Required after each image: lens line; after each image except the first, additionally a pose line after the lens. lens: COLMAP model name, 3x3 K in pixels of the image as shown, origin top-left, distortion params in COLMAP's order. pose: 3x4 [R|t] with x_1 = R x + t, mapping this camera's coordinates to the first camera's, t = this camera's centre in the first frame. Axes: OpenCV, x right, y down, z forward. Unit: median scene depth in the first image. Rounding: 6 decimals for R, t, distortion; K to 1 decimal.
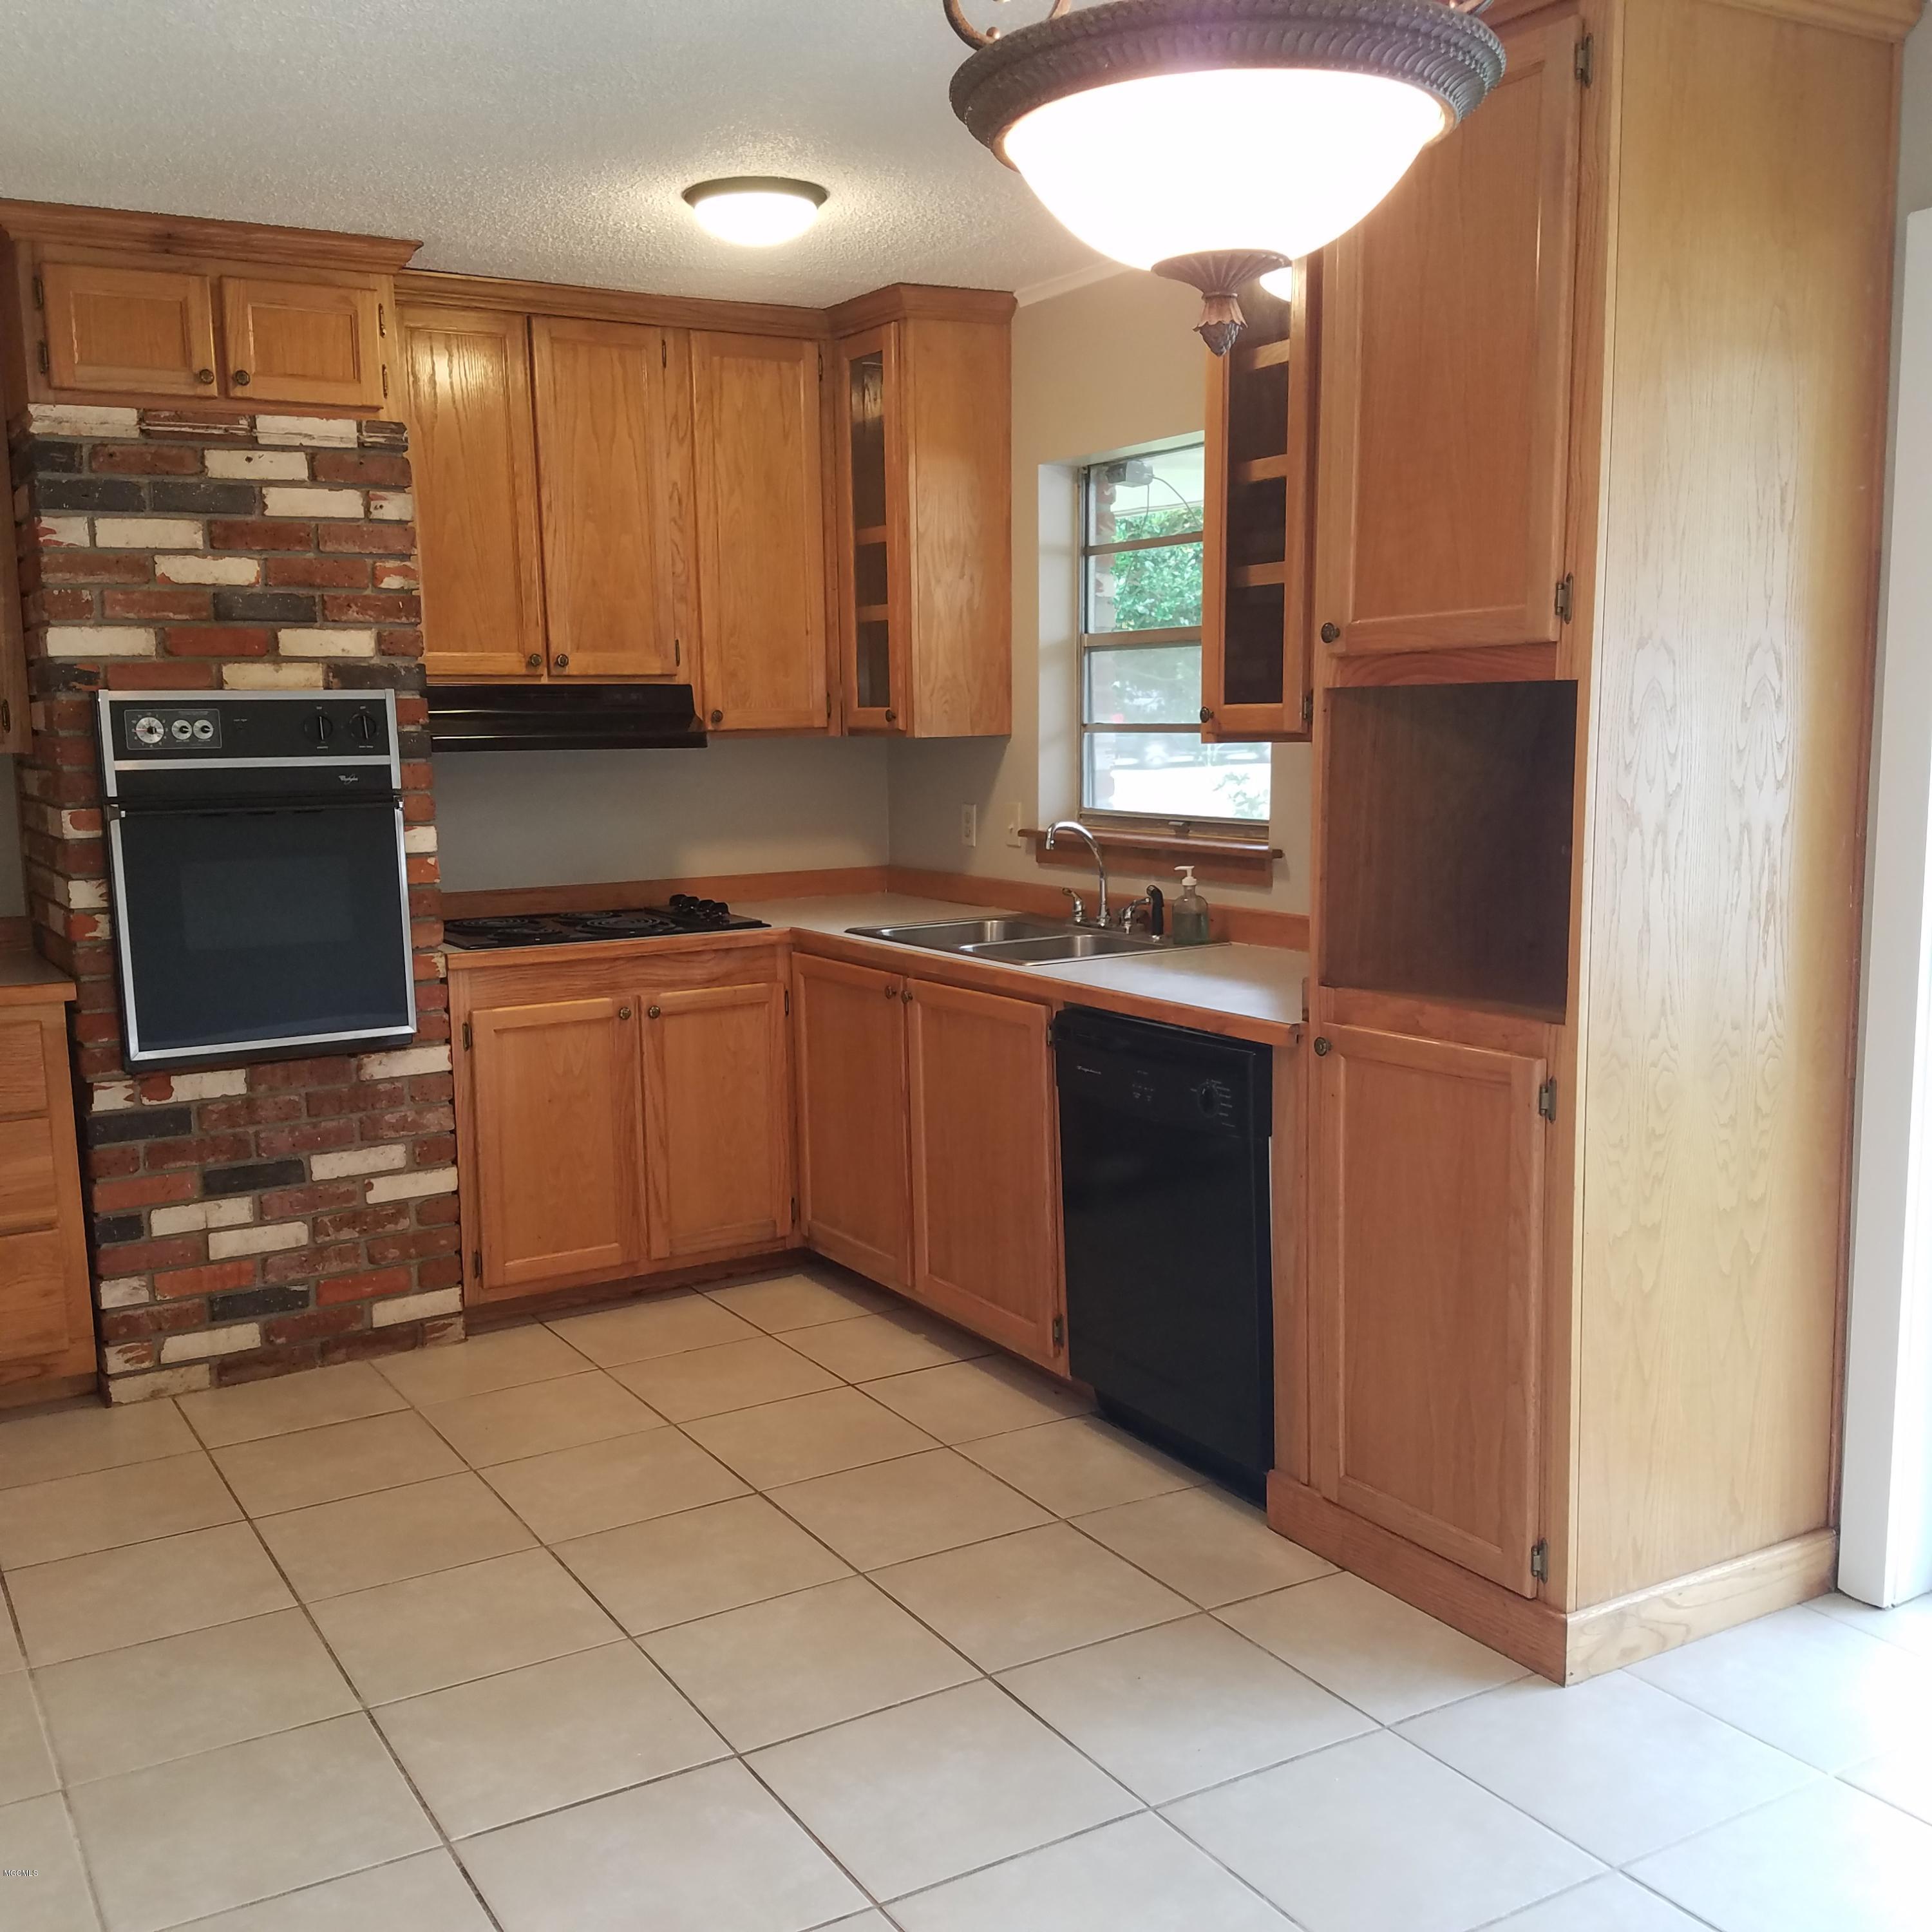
lens RADIAL K [[1936.6, 0, 959.7], [0, 1936.6, 1010.1], [0, 0, 1]] dist [0.263421, -0.542935]
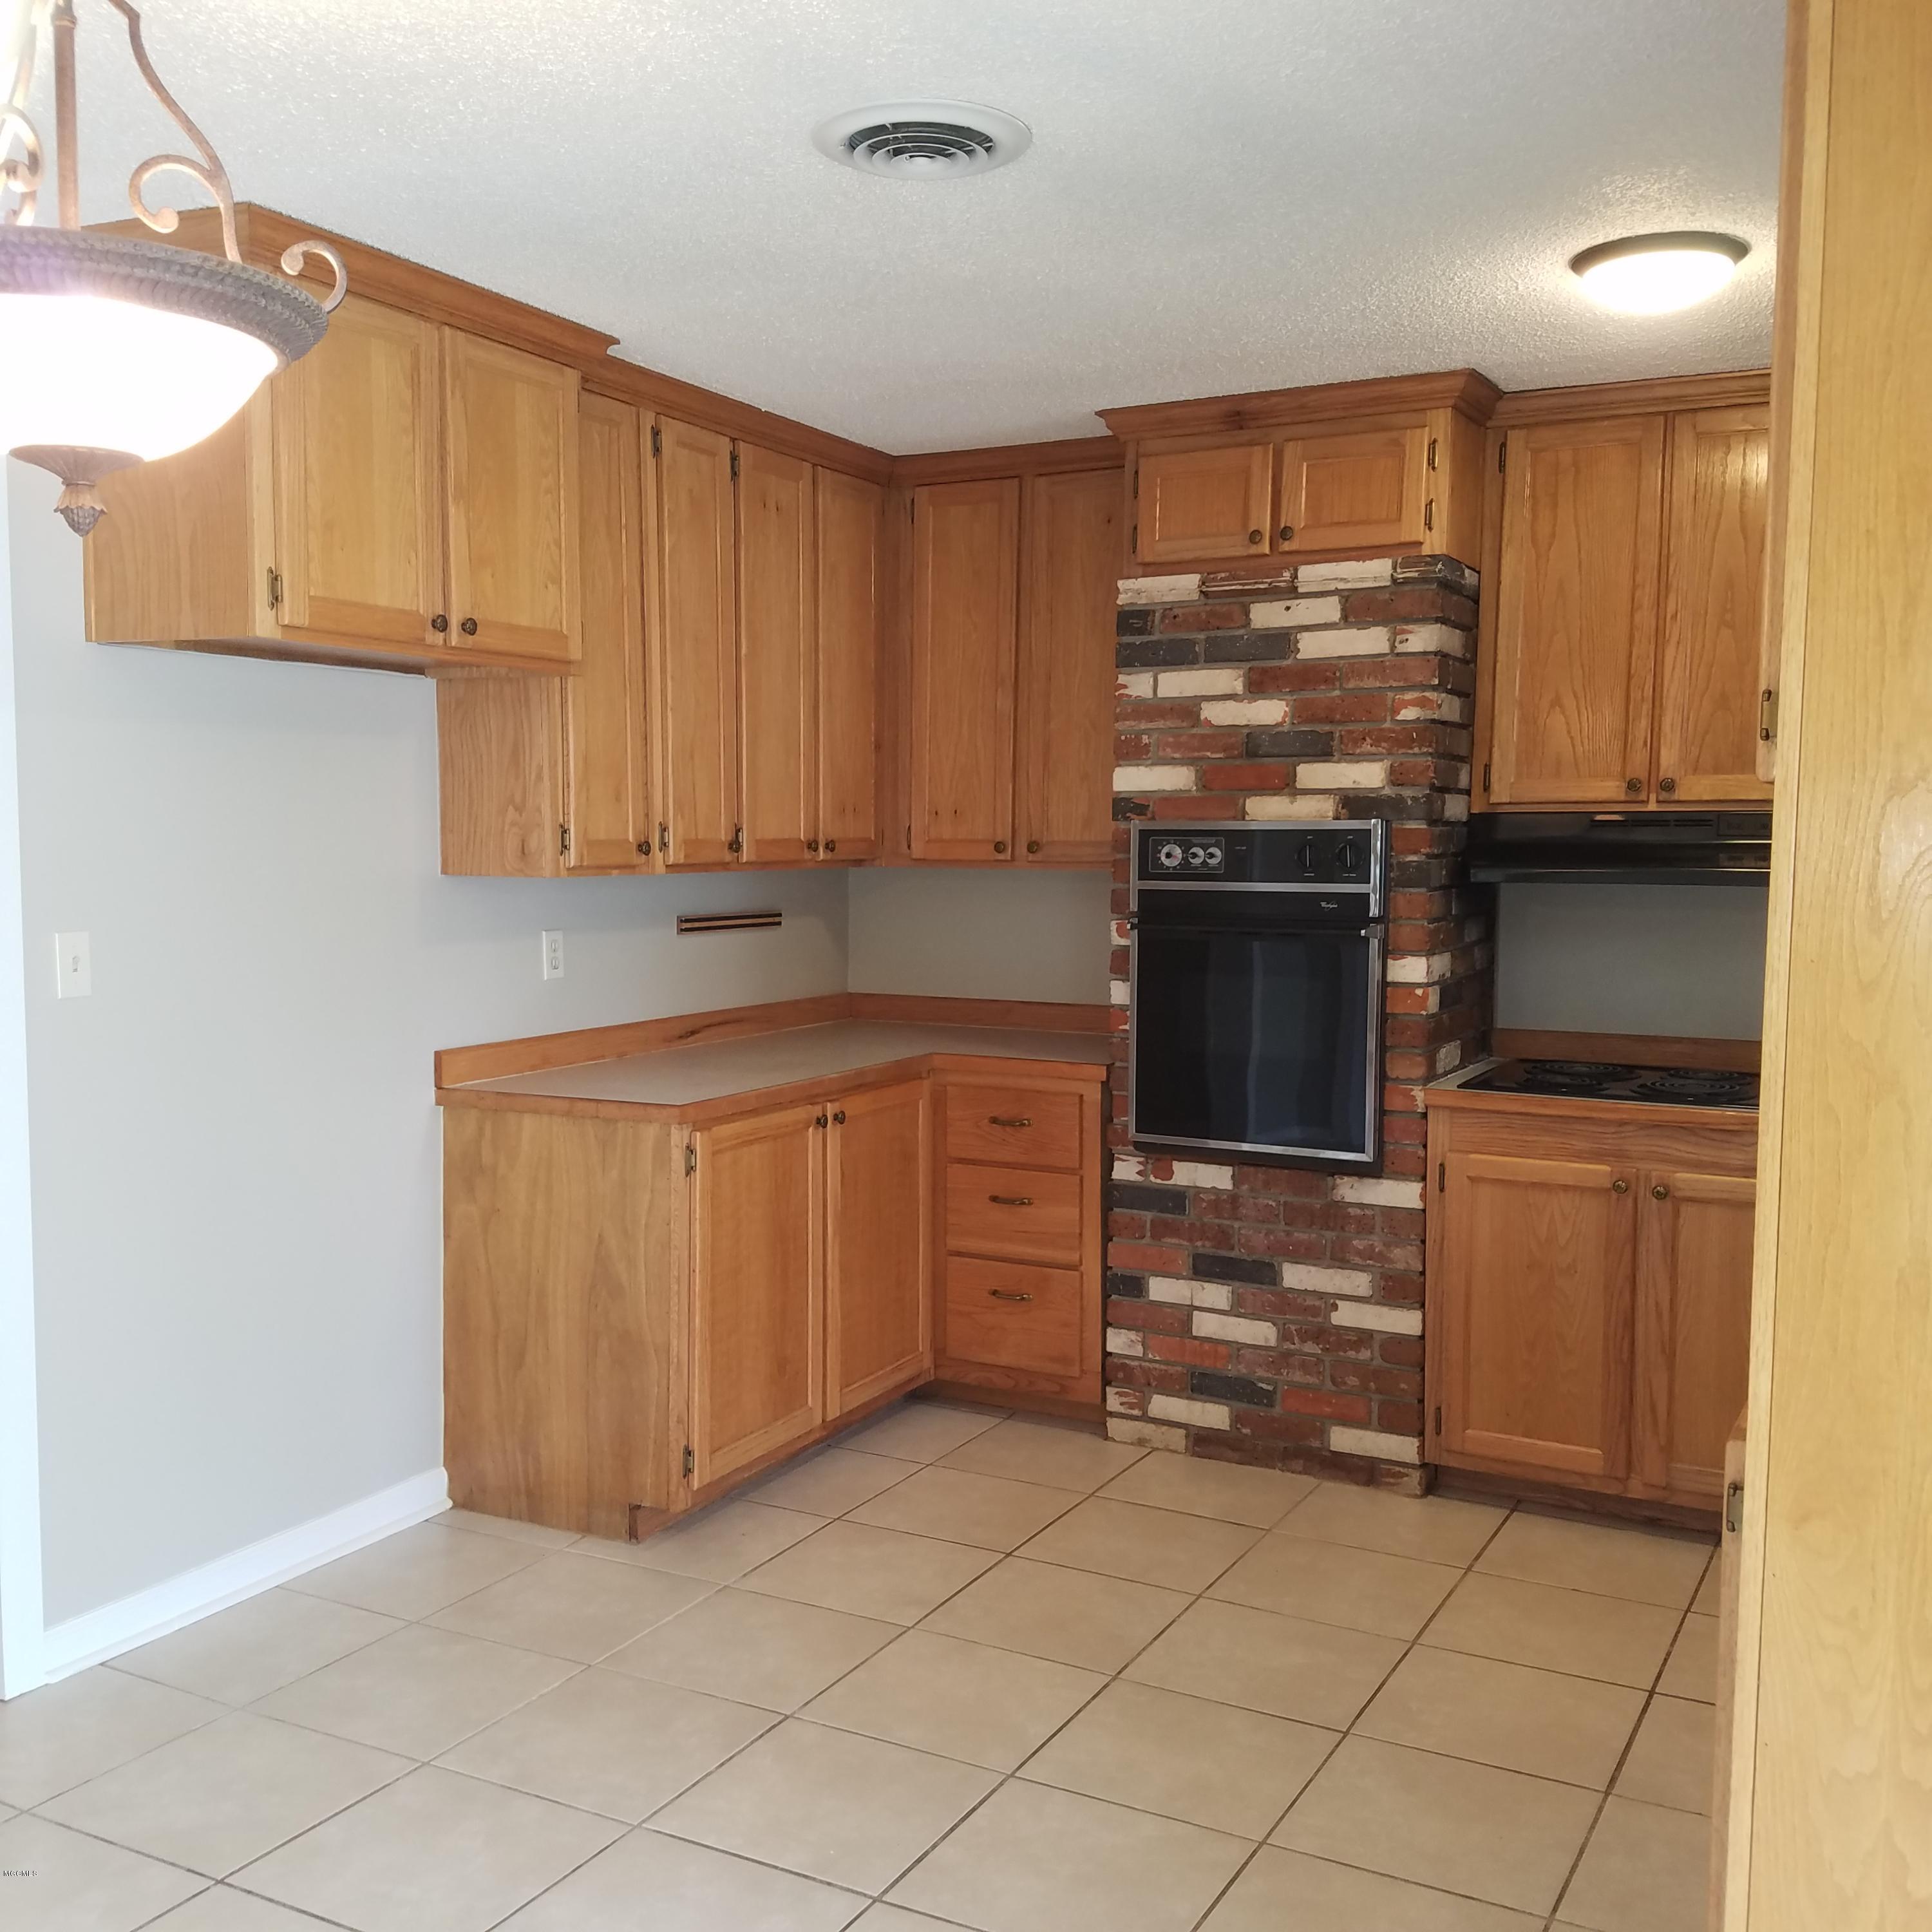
lens RADIAL K [[1976.9, 0, 961.4], [0, 1976.9, 992.4], [0, 0, 1]] dist [0.282946, -0.552210]
pose [[0.505731, 0.091760, -0.857797, 0.486763], [-0.147588, 0.988871, 0.018768, -0.062891], [0.849973, 0.117108, 0.513645, 0.306873]]
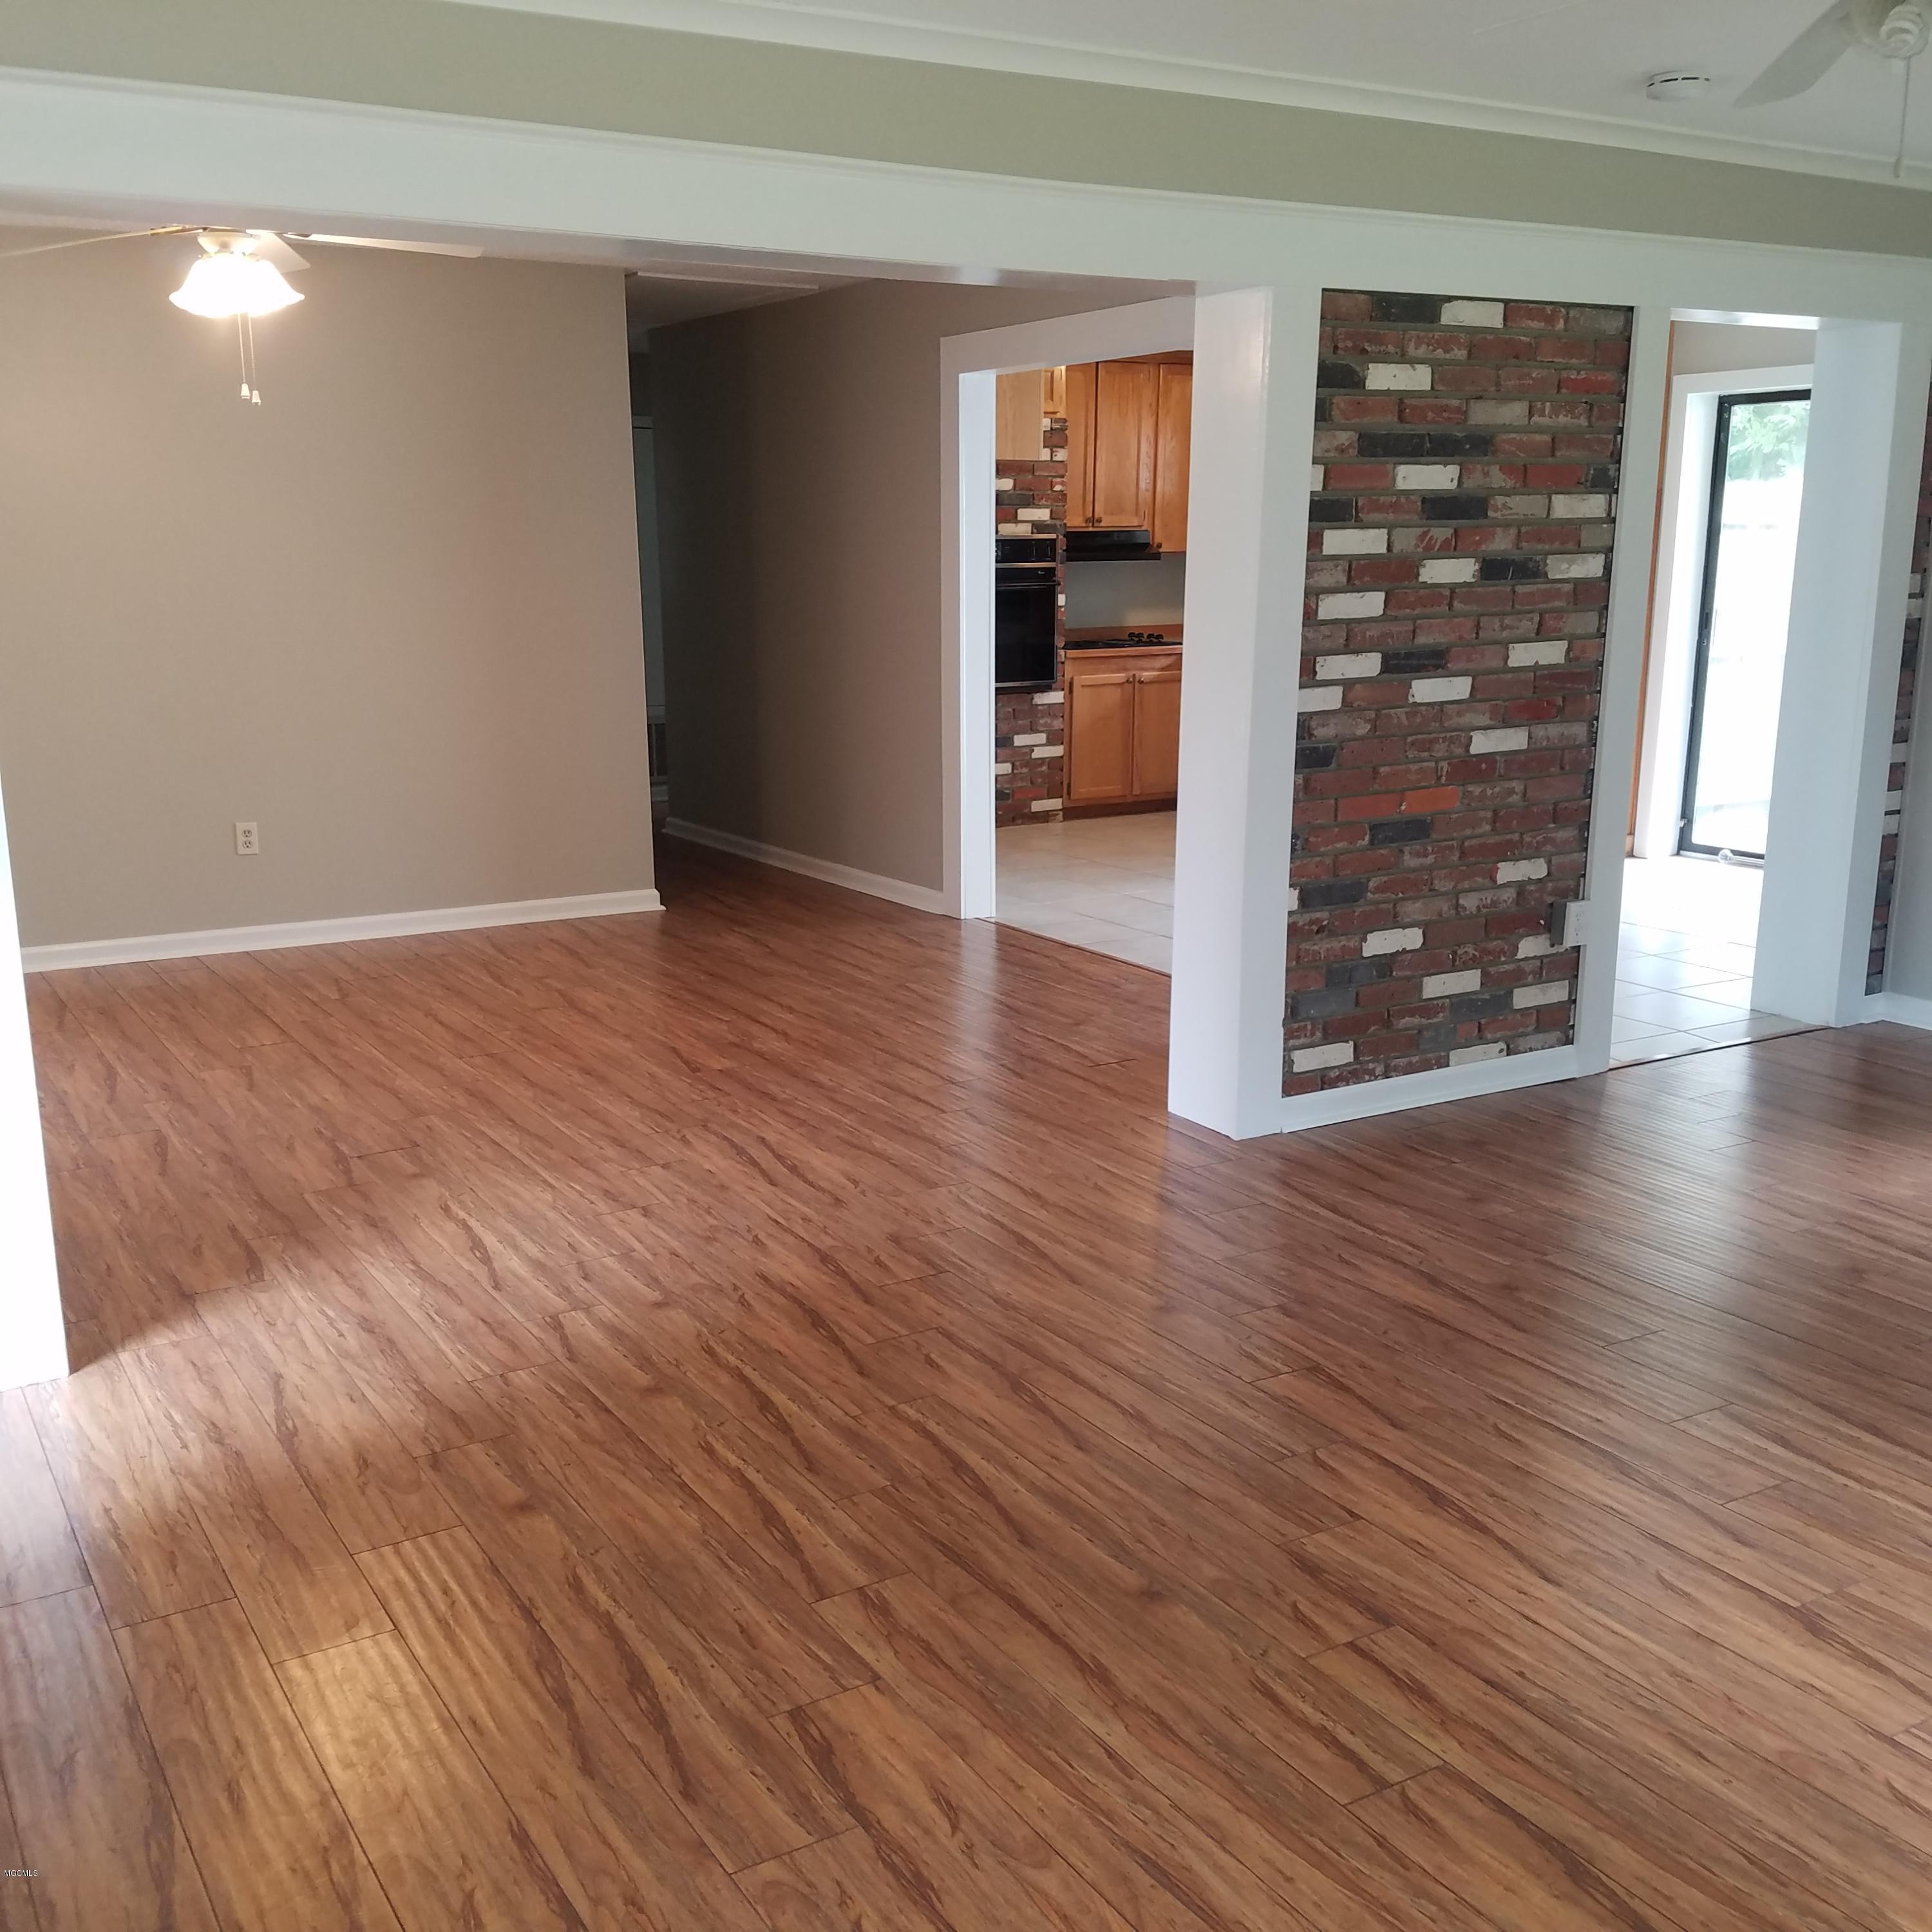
lens RADIAL K [[1933.8, 0, 971.2], [0, 1933.8, 998.1], [0, 0, 1]] dist [0.209080, -0.002853]
pose [[0.999873, 0.014255, 0.007107, -0.401061], [-0.014761, 0.996915, 0.077091, 0.215476], [-0.005986, -0.077186, 0.996999, -1.398225]]
